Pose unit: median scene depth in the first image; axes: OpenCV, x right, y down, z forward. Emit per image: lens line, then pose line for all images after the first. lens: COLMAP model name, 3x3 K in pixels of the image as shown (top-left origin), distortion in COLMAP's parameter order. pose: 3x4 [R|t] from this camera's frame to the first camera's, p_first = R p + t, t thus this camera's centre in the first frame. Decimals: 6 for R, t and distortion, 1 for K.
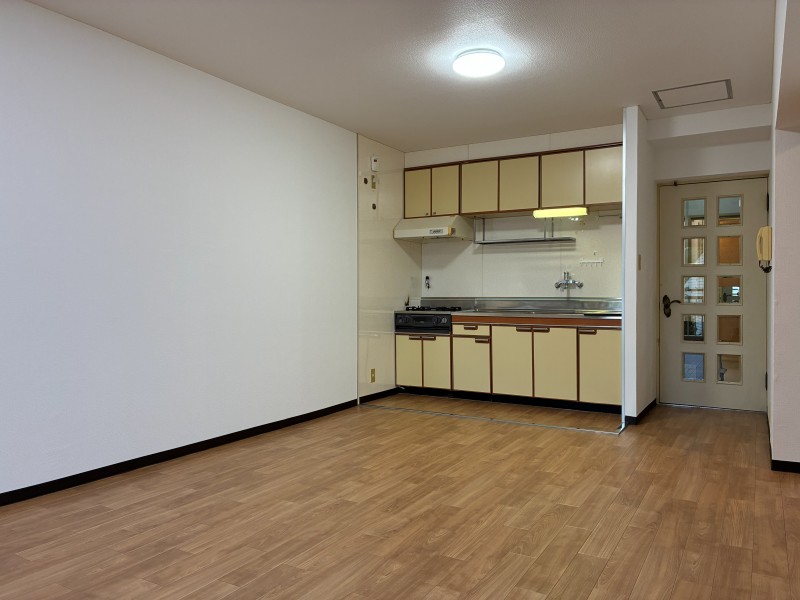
lens RADIAL K [[607.9, 0, 400.0], [0, 607.9, 300.0], [0, 0, 1]] dist [0.075127, -0.103426]
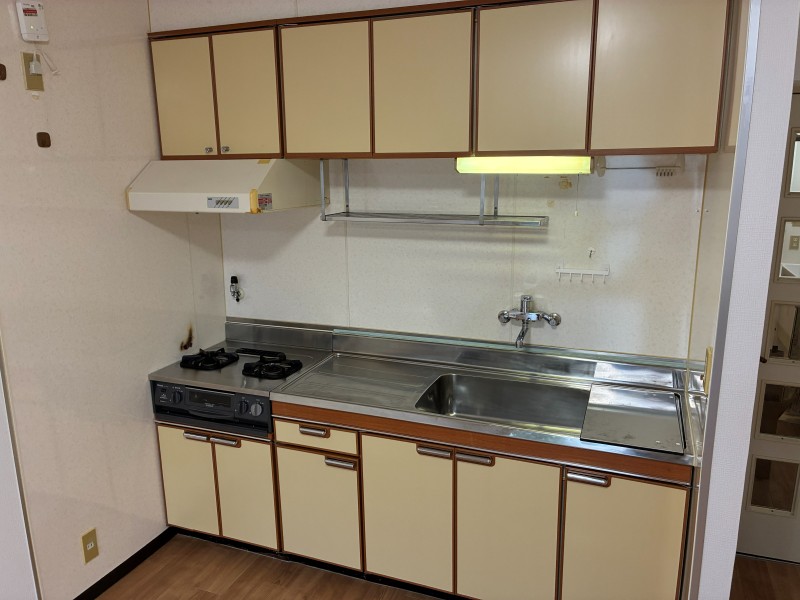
lens RADIAL K [[607.9, 0, 400.0], [0, 607.9, 300.0], [0, 0, 1]] dist [0.075127, -0.103426]
pose [[0.987172, -0.043003, 0.153762, 0.110328], [0.010843, 0.978879, 0.204150, -0.130951], [-0.159293, -0.199864, 0.966788, 0.571339]]
